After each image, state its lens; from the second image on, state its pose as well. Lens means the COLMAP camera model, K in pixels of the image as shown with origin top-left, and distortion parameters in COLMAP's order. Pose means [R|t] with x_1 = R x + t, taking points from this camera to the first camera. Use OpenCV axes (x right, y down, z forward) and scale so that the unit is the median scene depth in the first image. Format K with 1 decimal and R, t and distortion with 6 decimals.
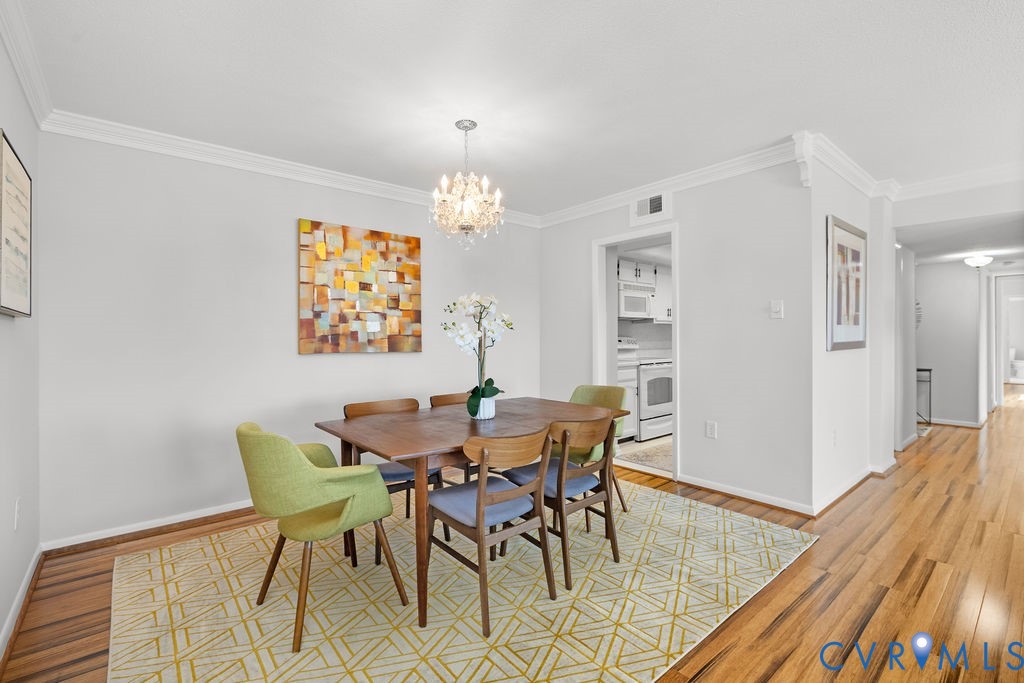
lens RADIAL K [[459.9, 0, 513.7], [0, 459.9, 335.7], [0, 0, 1]] dist [-0.000152, -0.000107]
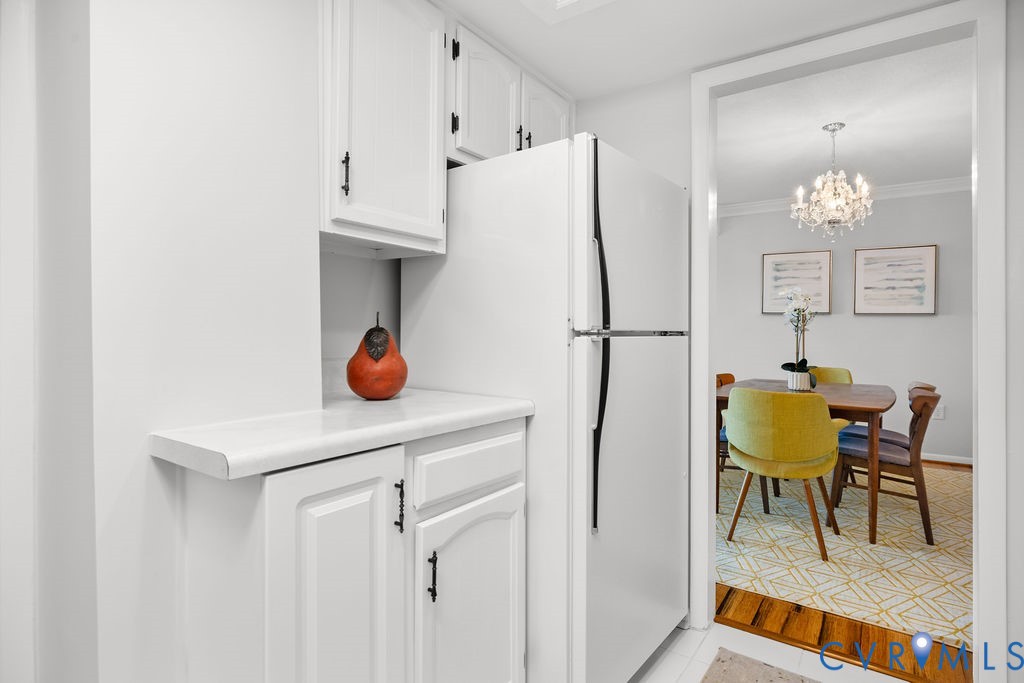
lens RADIAL K [[537.3, 0, 514.2], [0, 537.3, 331.0], [0, 0, 1]] dist [-0.001606, -0.000315]
pose [[-0.969148, -0.001743, -0.246474, 0.705318], [-0.001917, 0.999998, 0.000465, 0.018361], [0.246473, 0.000923, -0.969149, 1.529614]]
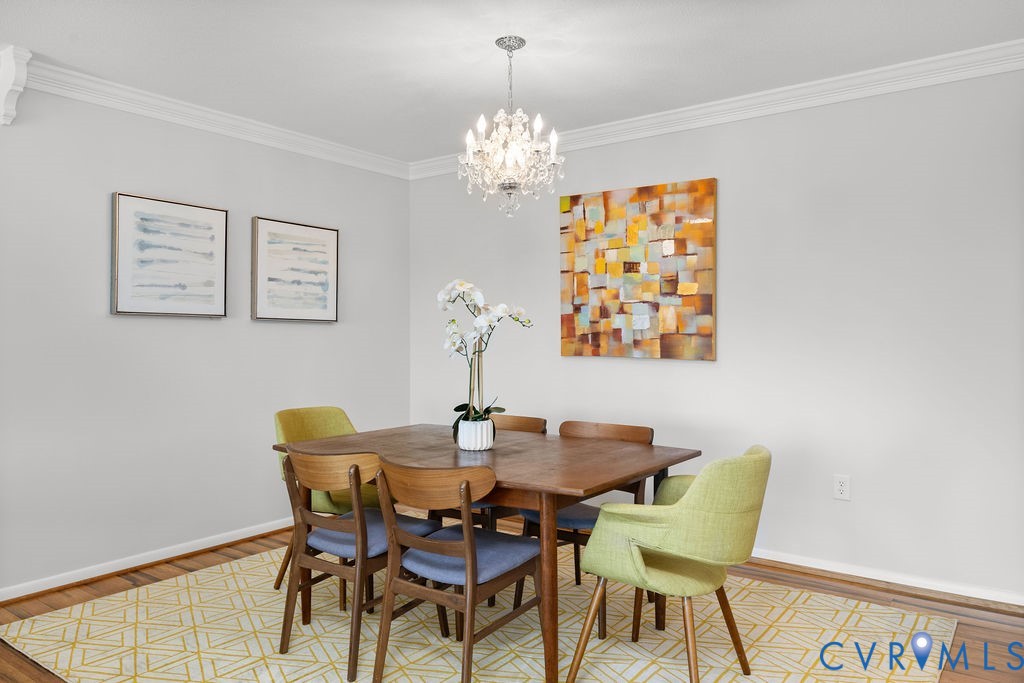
lens RADIAL K [[711.4, 0, 512.0], [0, 711.4, 341.5], [0, 0, 1]] dist [-0.009813, -0.001813]
pose [[0.226412, 0.015965, -0.973901, 0.737667], [0.000637, 0.999863, 0.016538, -0.007803], [0.974032, -0.004365, 0.226370, 0.561583]]
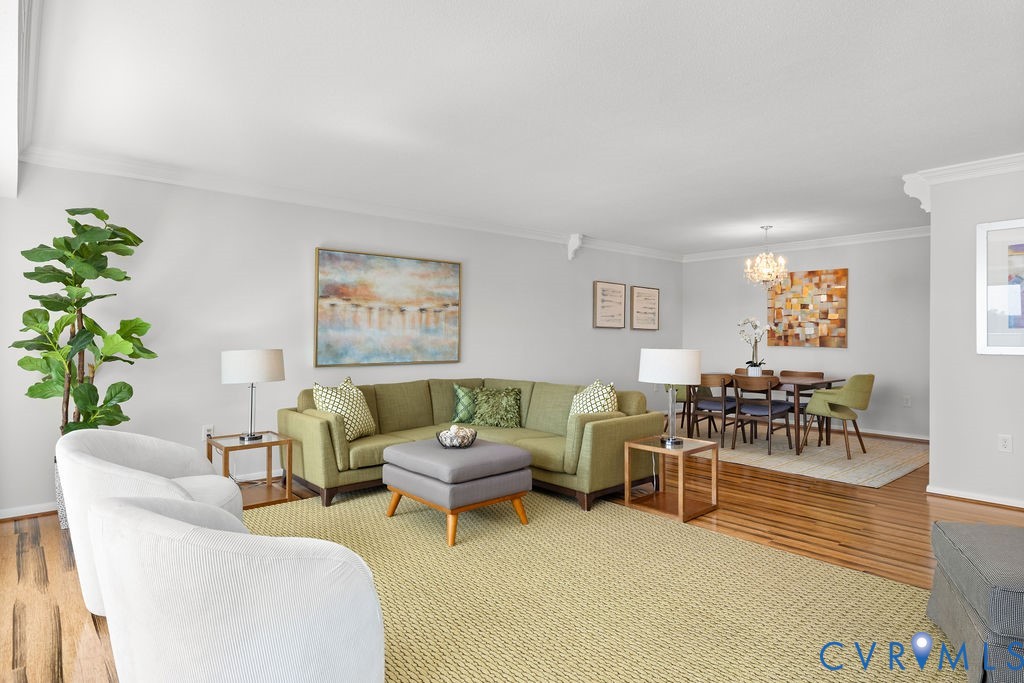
lens RADIAL K [[571.1, 0, 512.5], [0, 571.1, 338.3], [0, 0, 1]] dist [0.002260, 0.000771]
pose [[0.015628, 0.010953, -0.999818, 1.709825], [-0.002783, 0.999937, 0.010911, -0.012202], [0.999874, 0.002612, 0.015657, -0.075925]]
